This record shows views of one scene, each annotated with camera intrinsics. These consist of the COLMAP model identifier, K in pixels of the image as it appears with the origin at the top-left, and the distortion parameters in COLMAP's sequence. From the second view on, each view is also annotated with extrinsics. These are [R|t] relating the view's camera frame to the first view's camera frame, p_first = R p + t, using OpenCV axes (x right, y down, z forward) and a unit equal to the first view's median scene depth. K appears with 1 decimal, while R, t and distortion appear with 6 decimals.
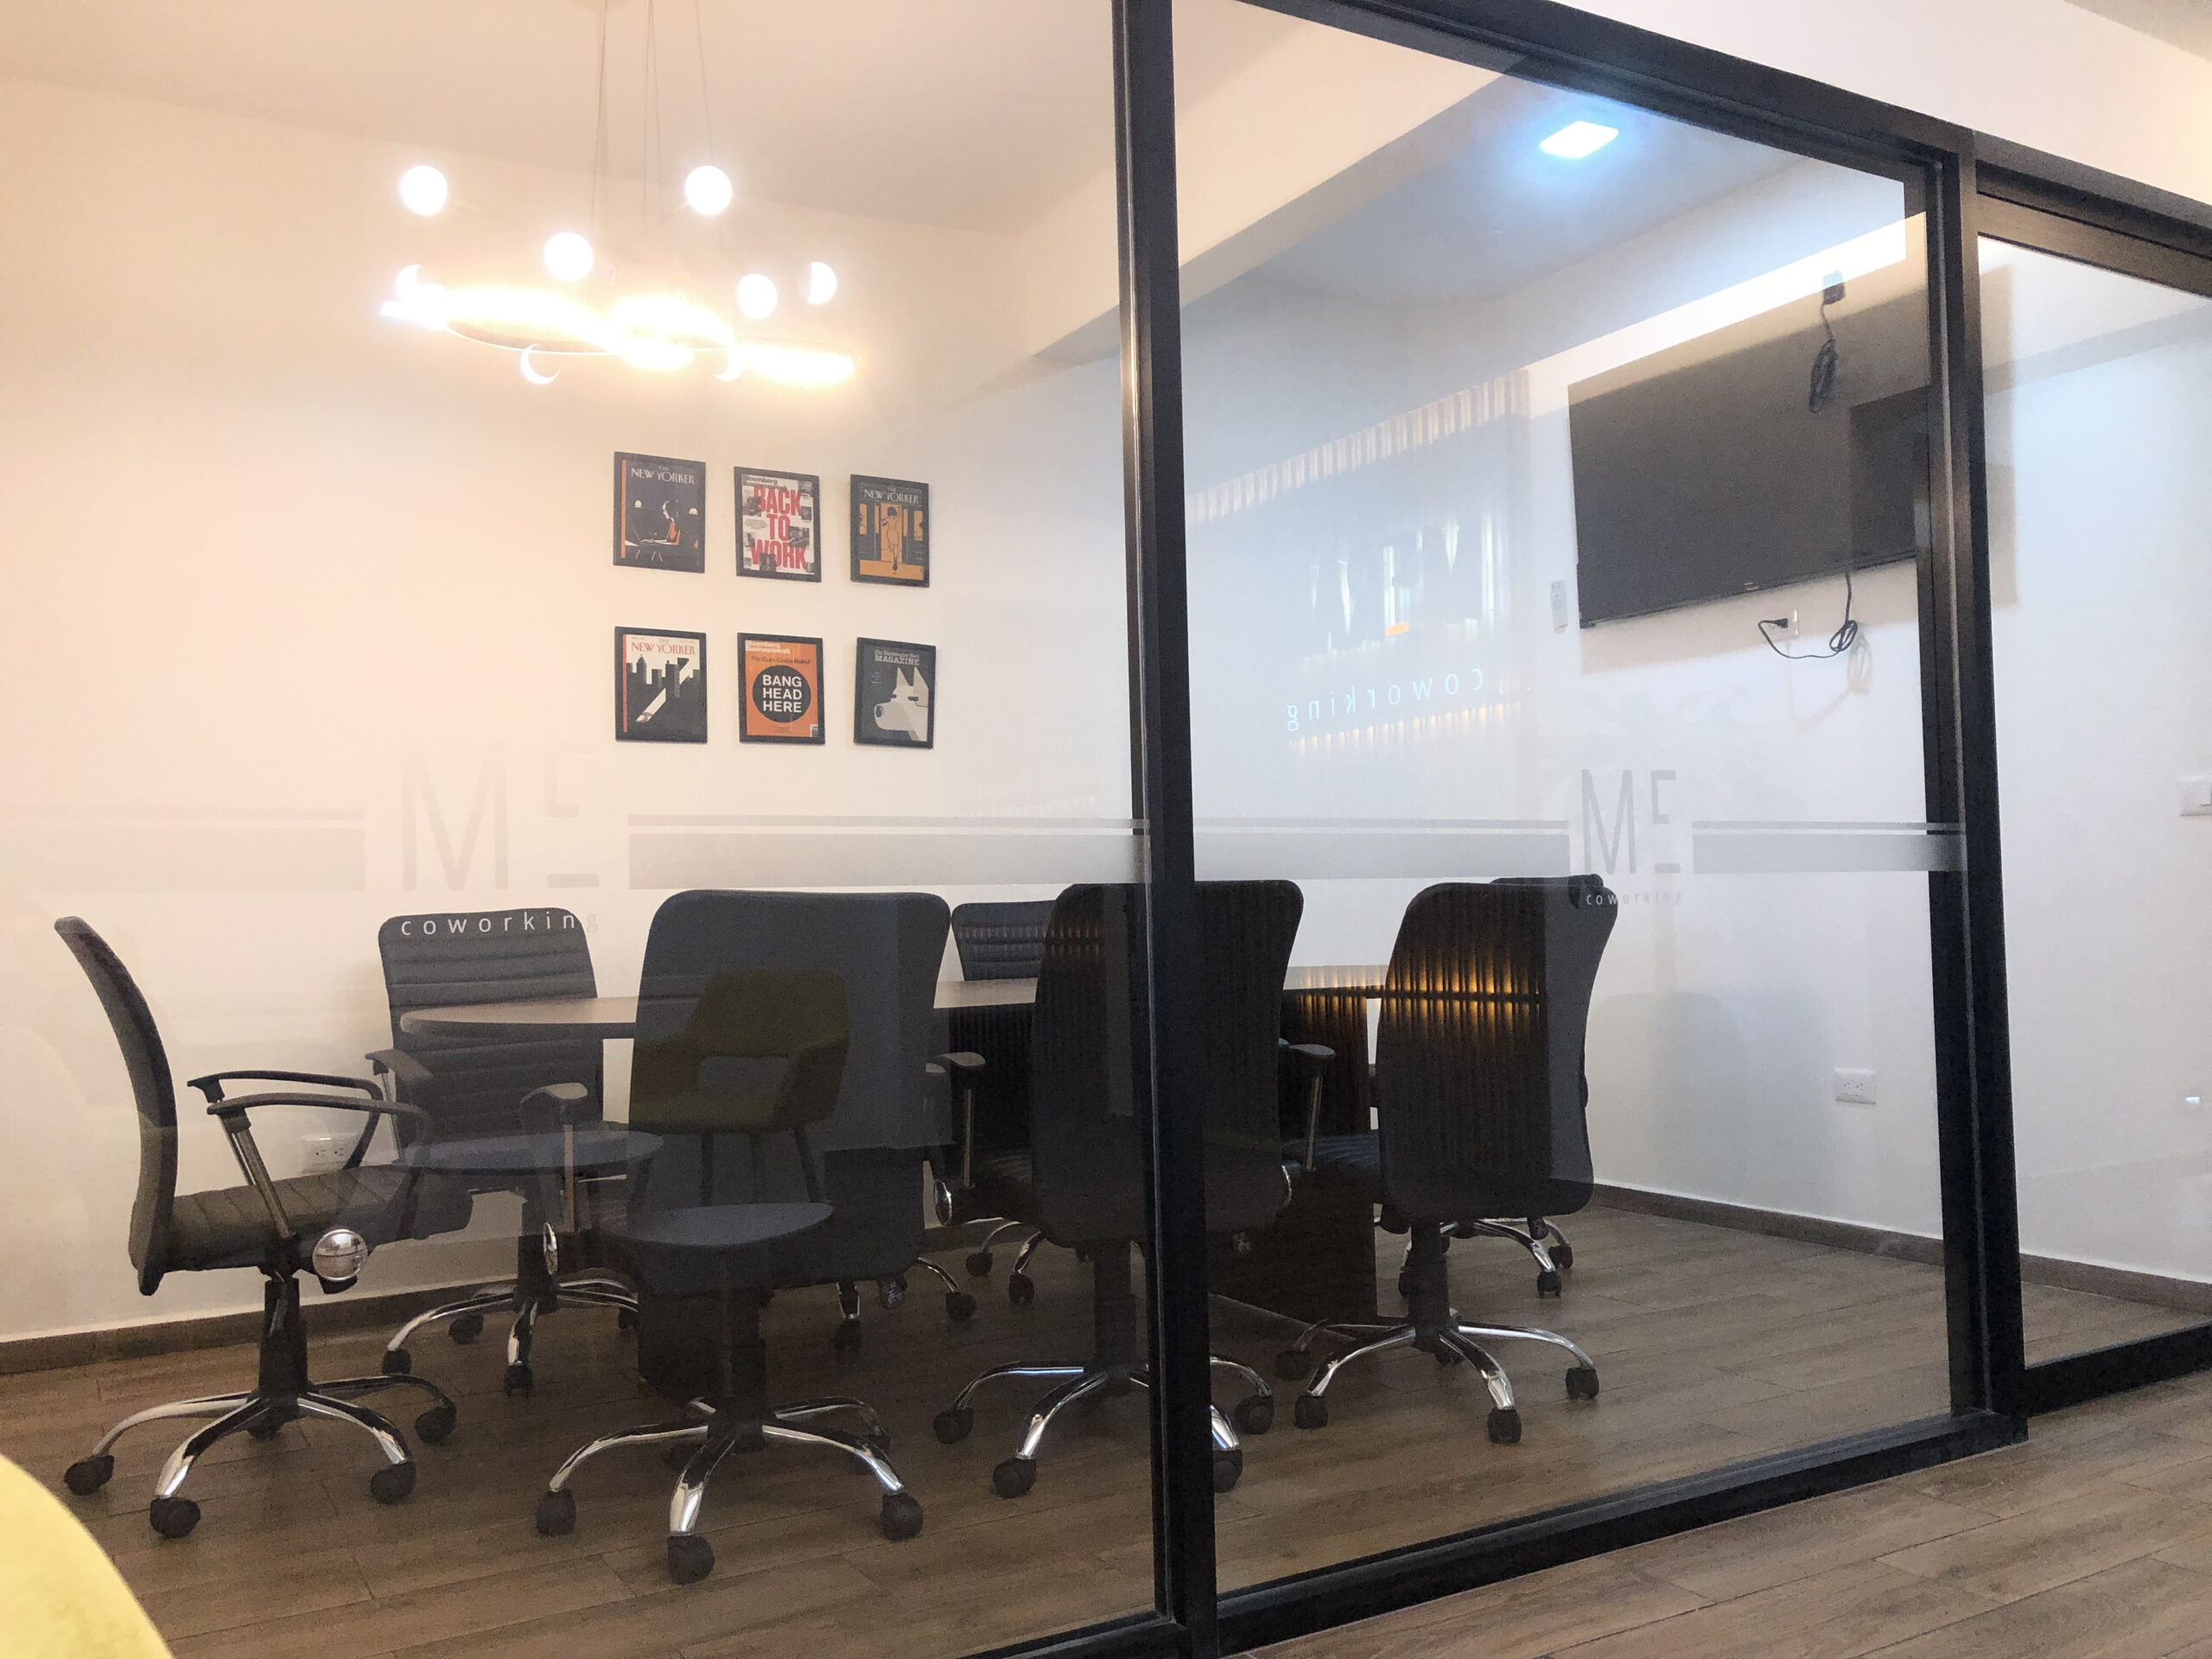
lens RADIAL K [[1827.9, 0, 1085.1], [0, 1827.9, 834.9], [0, 0, 1]] dist [0.028335, -0.032558]
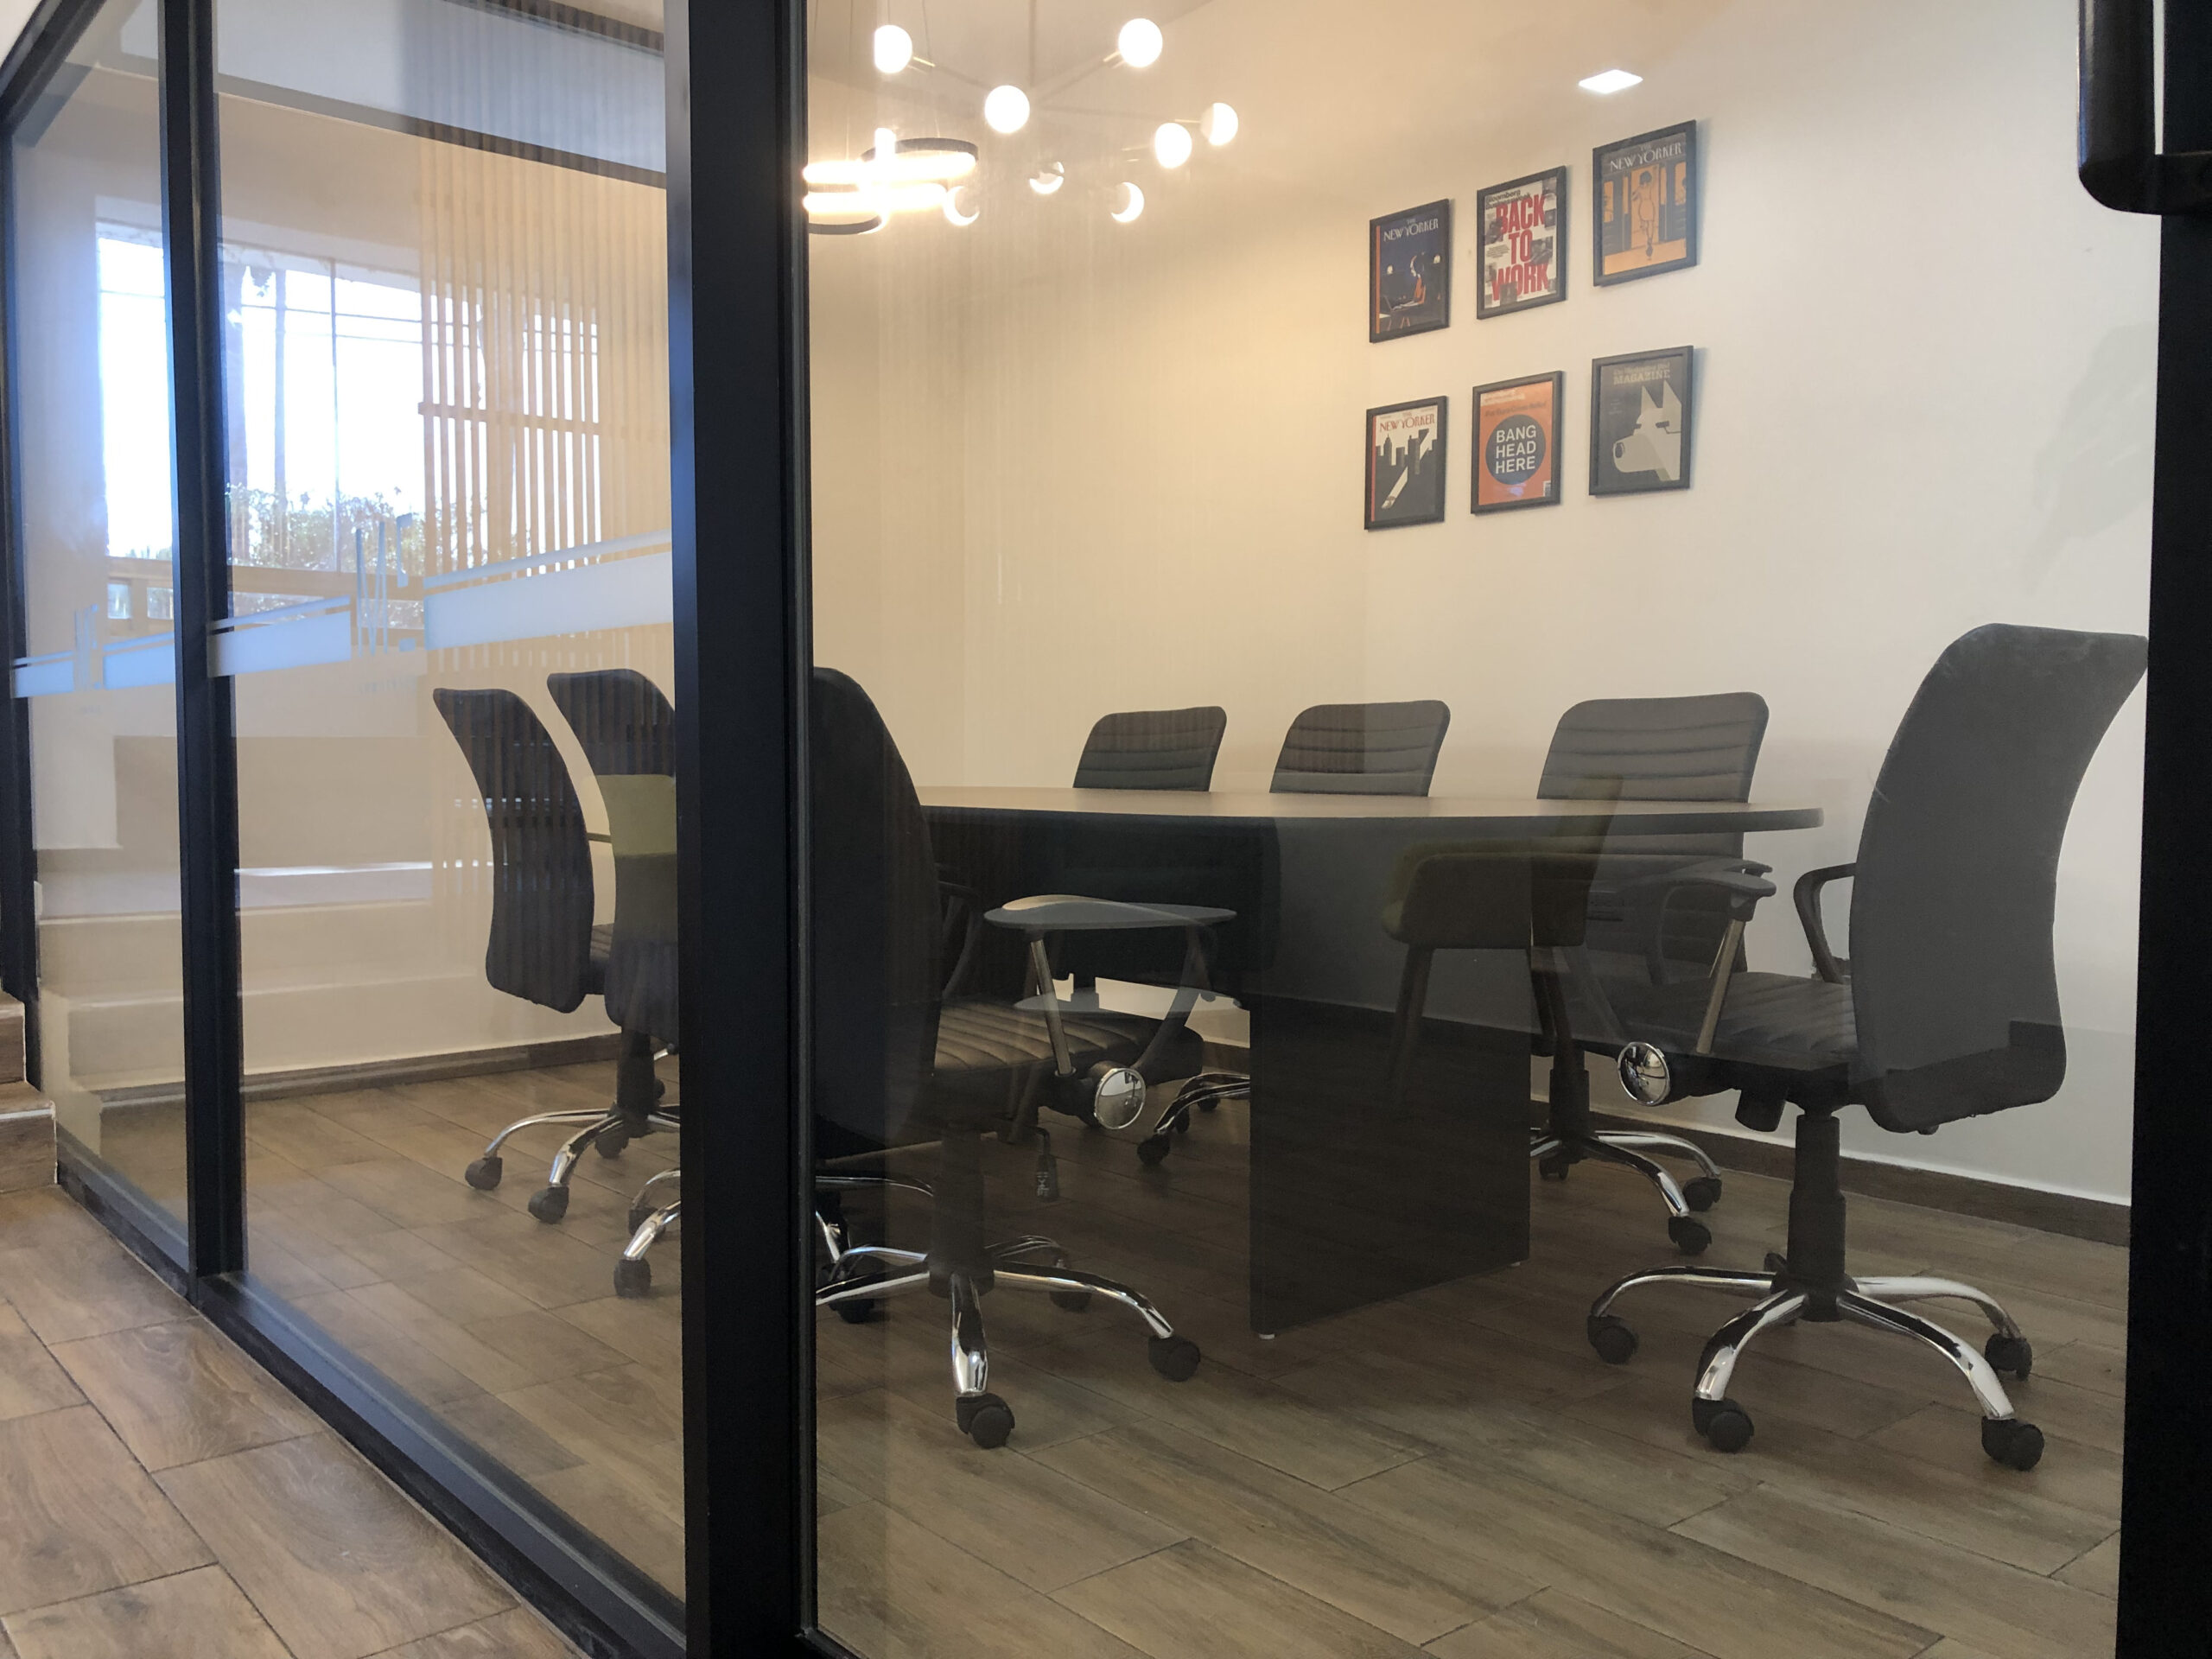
lens RADIAL K [[1827.9, 0, 1088.3], [0, 1827.9, 830.4], [0, 0, 1]] dist [0.028335, -0.032558]
pose [[0.161935, 0.063624, -0.984748, 0.642917], [0.039207, 0.996717, 0.070845, 0.029811], [0.986022, -0.050082, 0.158909, 0.663882]]
